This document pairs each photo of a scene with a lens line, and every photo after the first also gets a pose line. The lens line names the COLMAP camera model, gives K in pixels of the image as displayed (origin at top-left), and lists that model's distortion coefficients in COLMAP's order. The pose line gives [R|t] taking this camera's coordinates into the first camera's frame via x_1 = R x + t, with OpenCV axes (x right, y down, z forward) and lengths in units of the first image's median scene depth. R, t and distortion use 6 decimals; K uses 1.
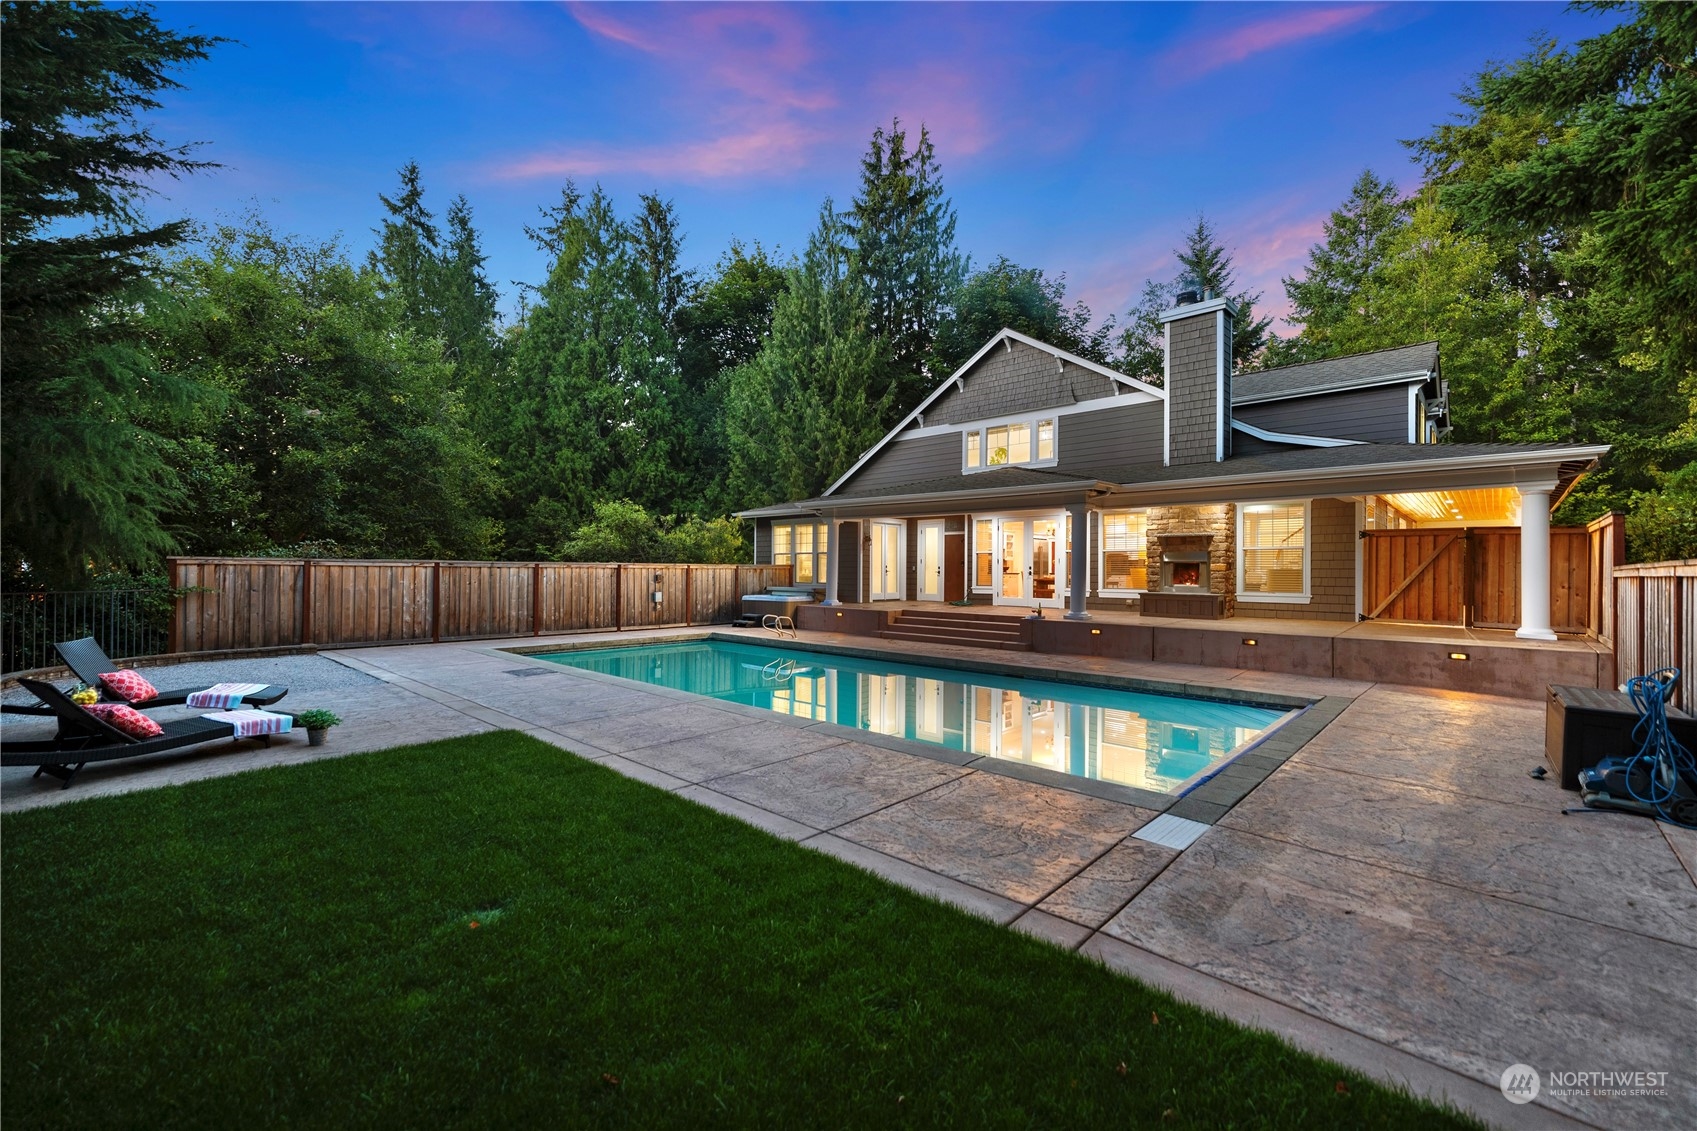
lens RADIAL K [[690.3, 0, 848.5], [0, 690.3, 565.5], [0, 0, 1]] dist [0.000043, -0.000015]
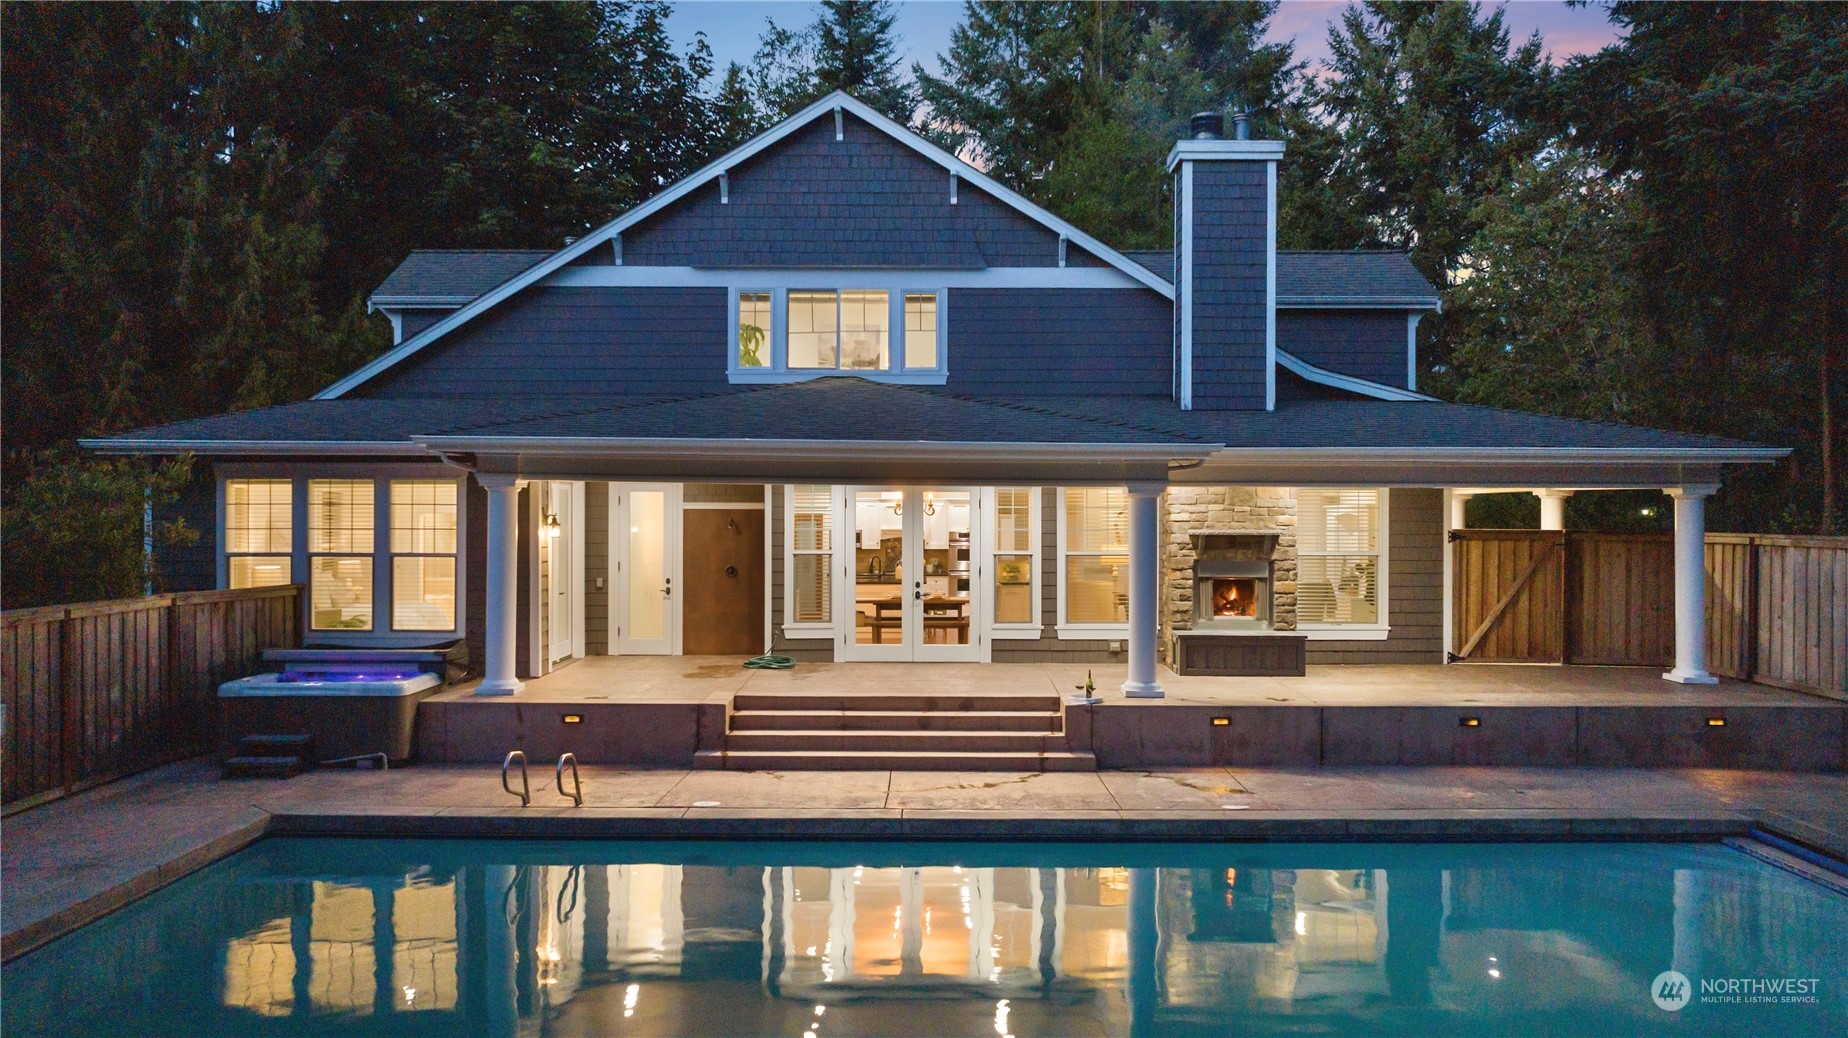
lens RADIAL K [[1313.2, 0, 924.0], [0, 1313.2, 519.0], [0, 0, 1]] dist [-0.010393, -0.003531]
pose [[0.735679, -0.006301, 0.677301, -0.383101], [-0.002677, 0.999922, 0.012210, -0.056427], [-0.677325, -0.010796, 0.735604, 0.293421]]
